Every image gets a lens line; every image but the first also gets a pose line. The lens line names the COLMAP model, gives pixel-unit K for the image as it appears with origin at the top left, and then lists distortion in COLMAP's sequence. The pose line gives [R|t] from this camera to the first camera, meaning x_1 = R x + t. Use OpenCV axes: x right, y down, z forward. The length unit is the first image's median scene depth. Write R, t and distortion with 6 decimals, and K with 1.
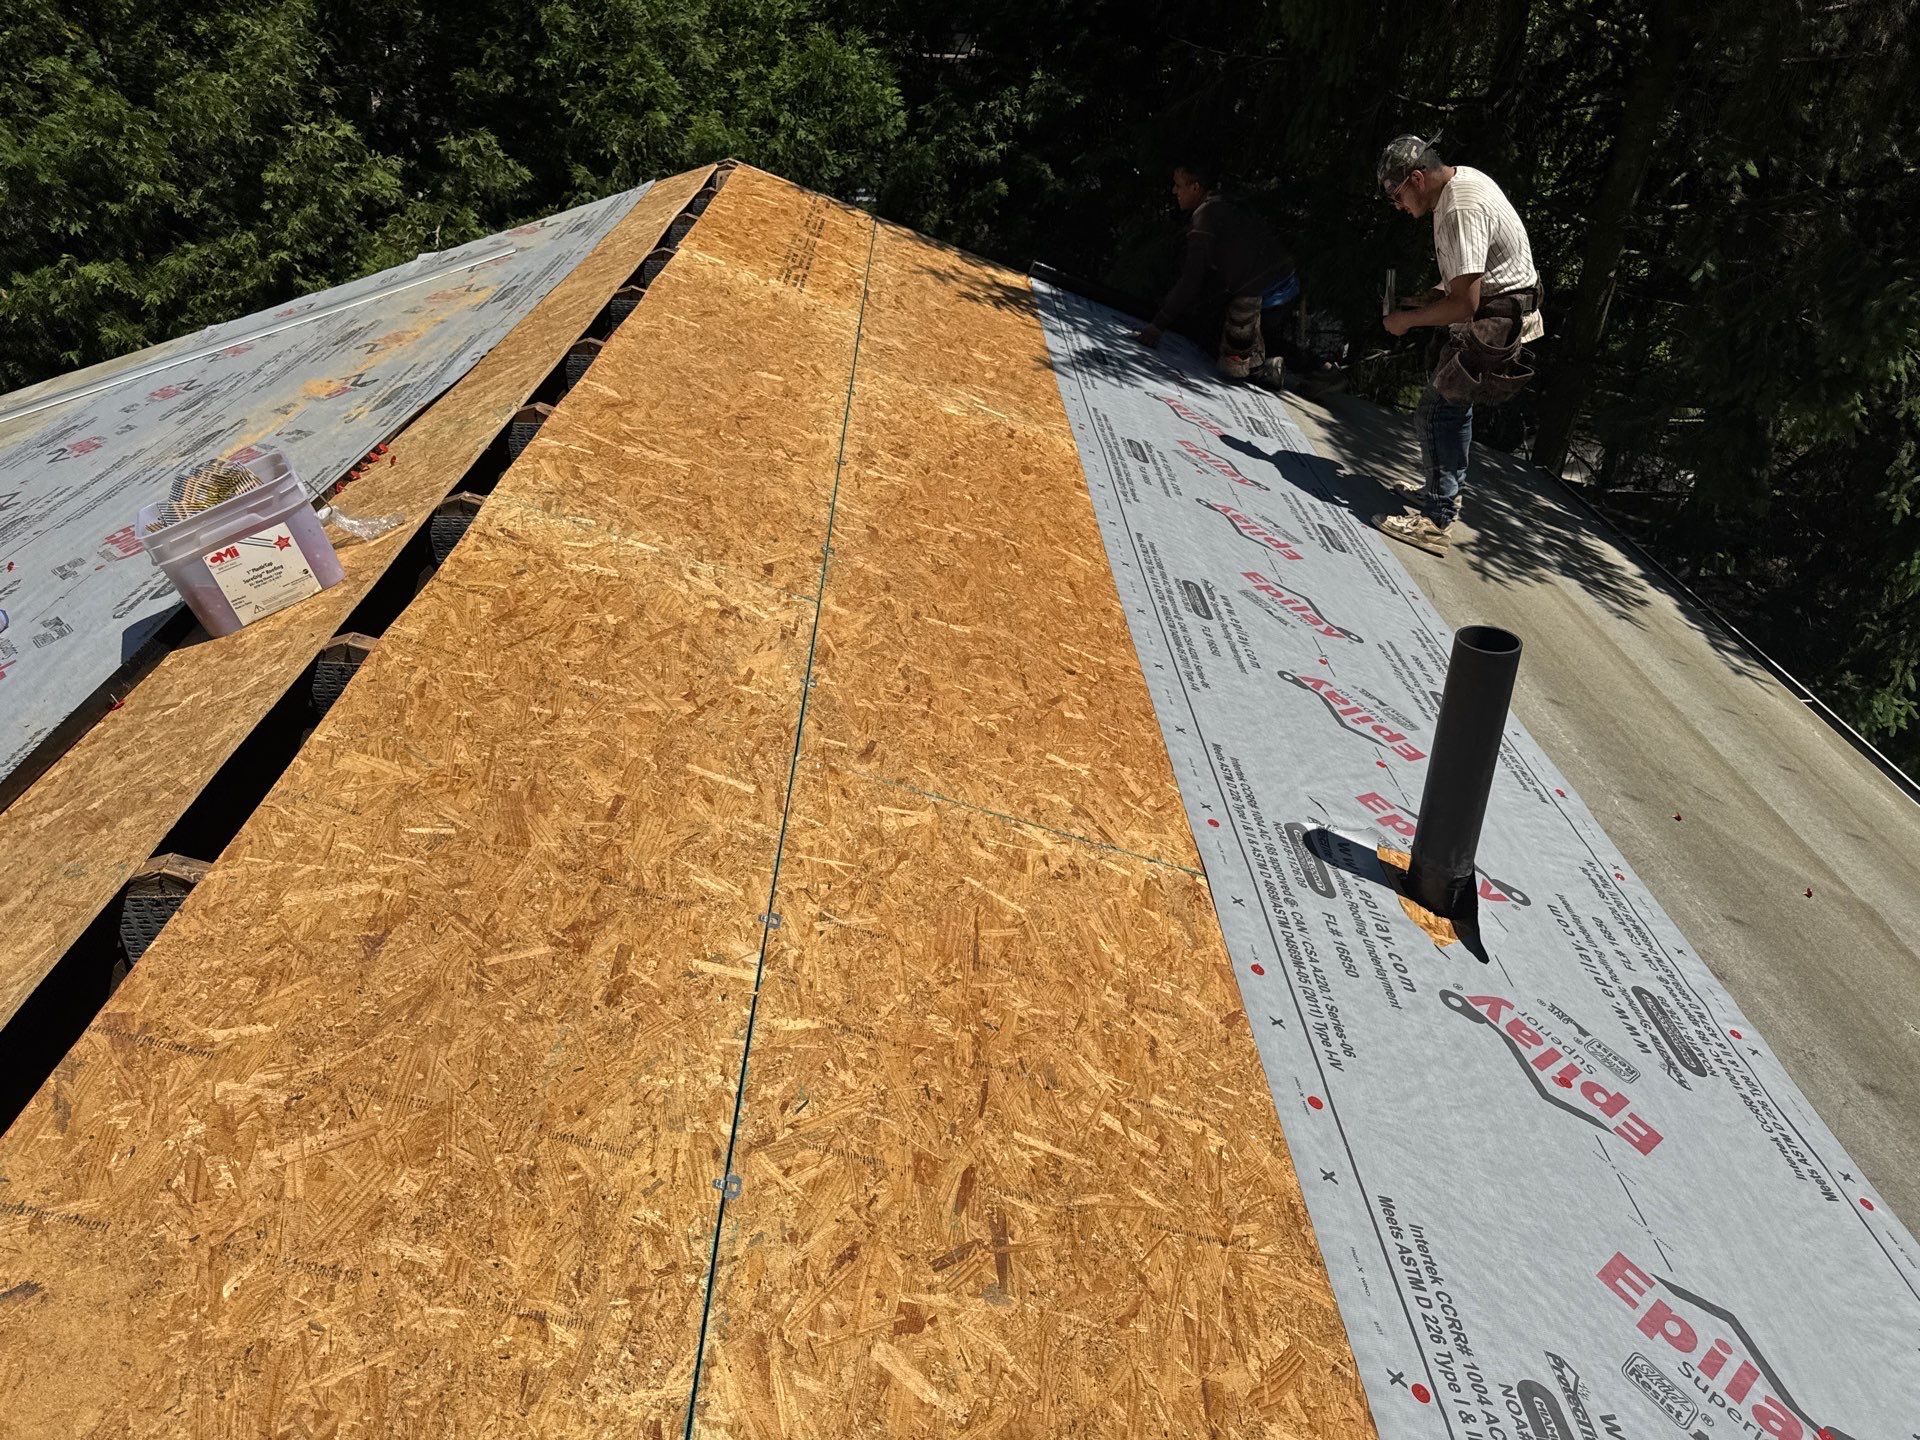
lens RADIAL K [[1386.7, 0, 960.0], [0, 1386.7, 720.0], [0, 0, 1]] dist [0.098241, -0.084767]
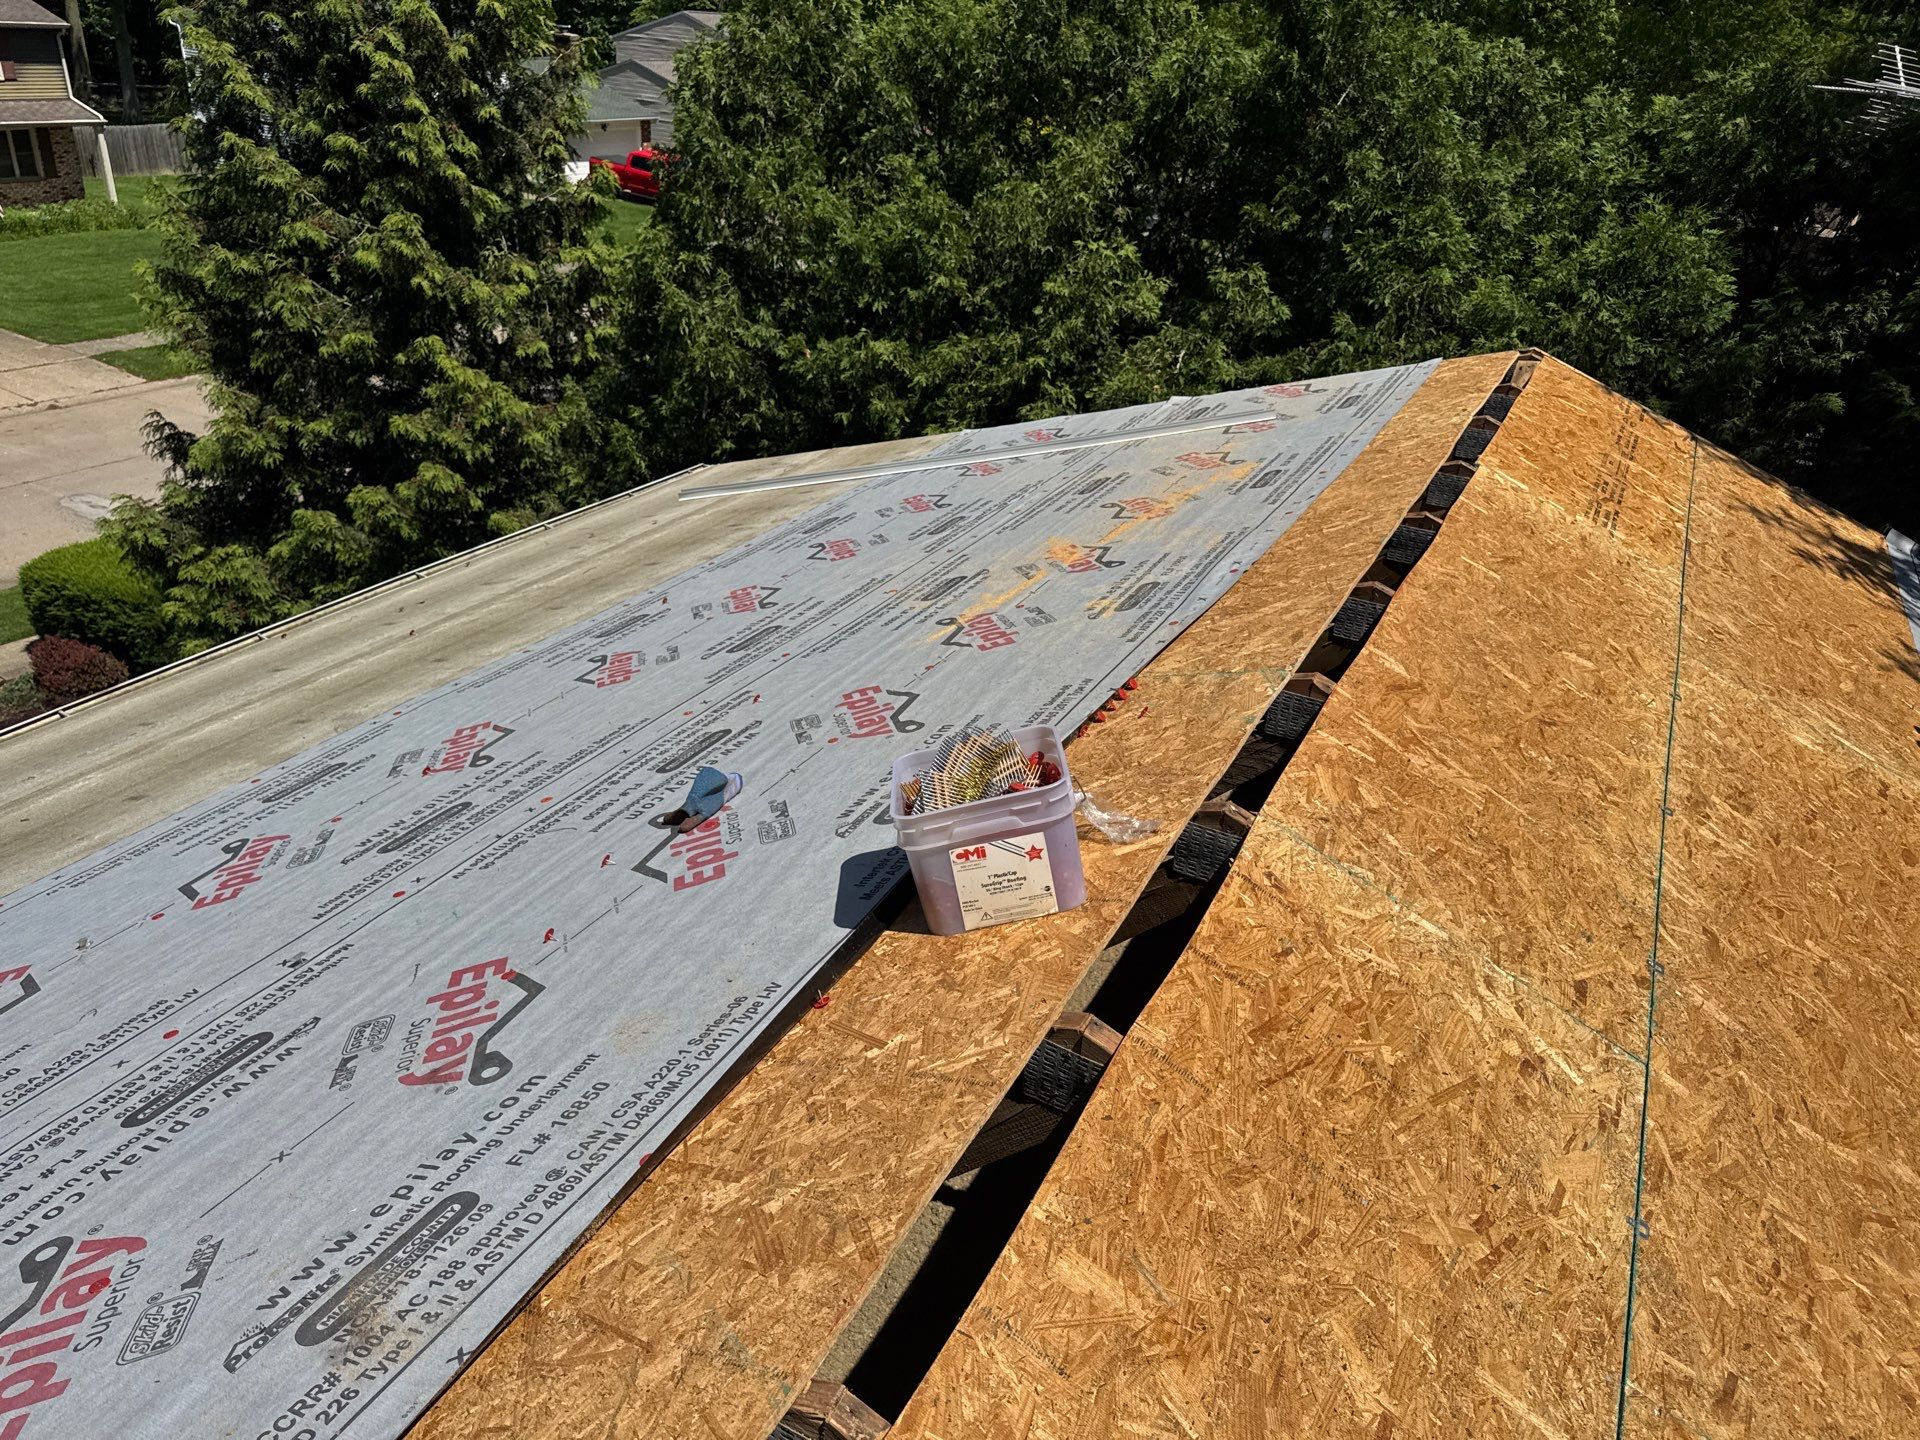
lens RADIAL K [[1383.7, 0, 960.0], [0, 1383.7, 720.0], [0, 0, 1]] dist [0.081144, -0.113198]
pose [[0.885120, 0.255747, -0.388788, -0.136188], [-0.278718, 0.960369, -0.002798, -0.117353], [0.372665, 0.110839, 0.921323, 0.132805]]
